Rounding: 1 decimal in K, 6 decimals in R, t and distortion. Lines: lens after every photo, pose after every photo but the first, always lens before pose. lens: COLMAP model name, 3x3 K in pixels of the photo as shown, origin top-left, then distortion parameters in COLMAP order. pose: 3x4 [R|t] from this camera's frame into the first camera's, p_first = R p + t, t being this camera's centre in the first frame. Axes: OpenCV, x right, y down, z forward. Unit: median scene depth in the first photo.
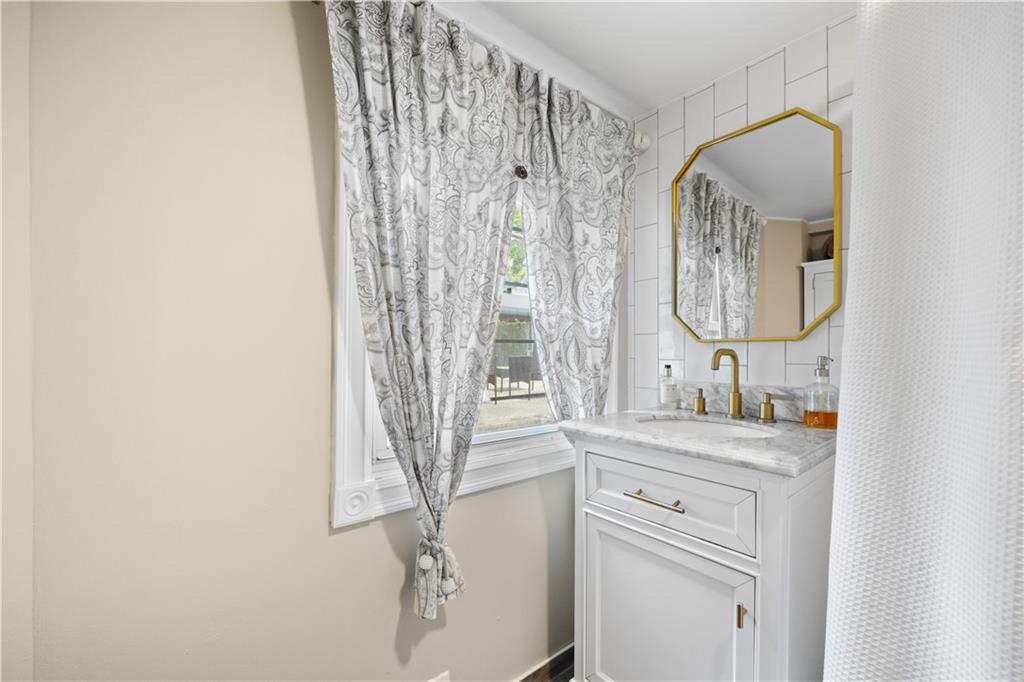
lens RADIAL K [[416.9, 0, 510.2], [0, 416.9, 347.1], [0, 0, 1]] dist [-0.000220, 0.000111]
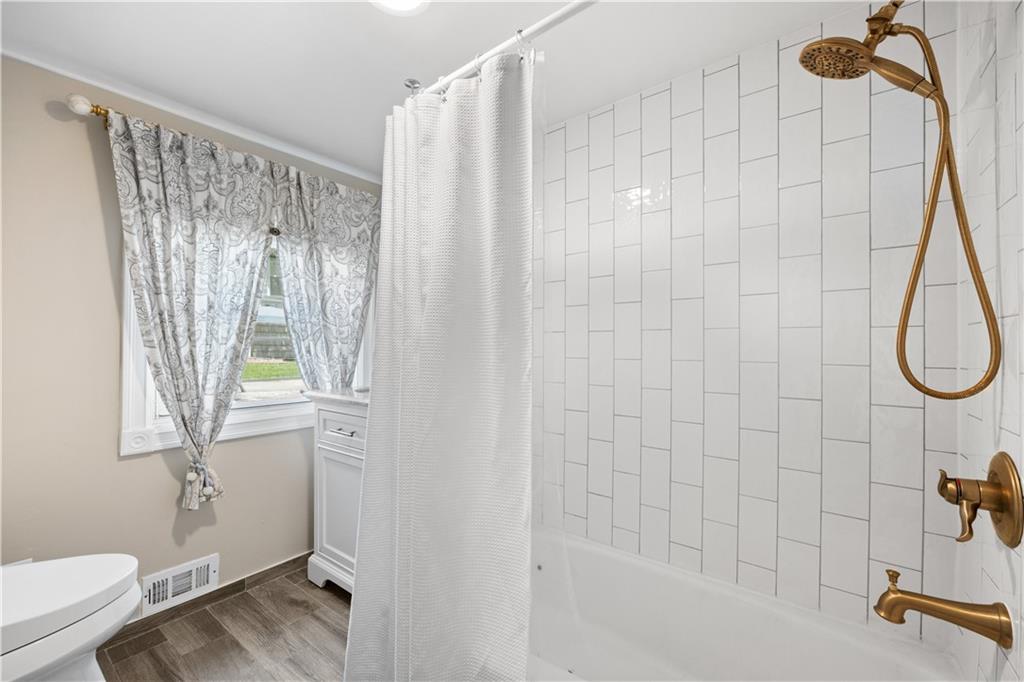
lens RADIAL K [[416.9, 0, 512.9], [0, 416.9, 342.4], [0, 0, 1]] dist [-0.000220, 0.000111]
pose [[0.971350, 0.002215, 0.237642, 0.599724], [-0.003271, 0.999986, 0.004050, -0.016574], [-0.237629, -0.004711, 0.971344, -0.834807]]
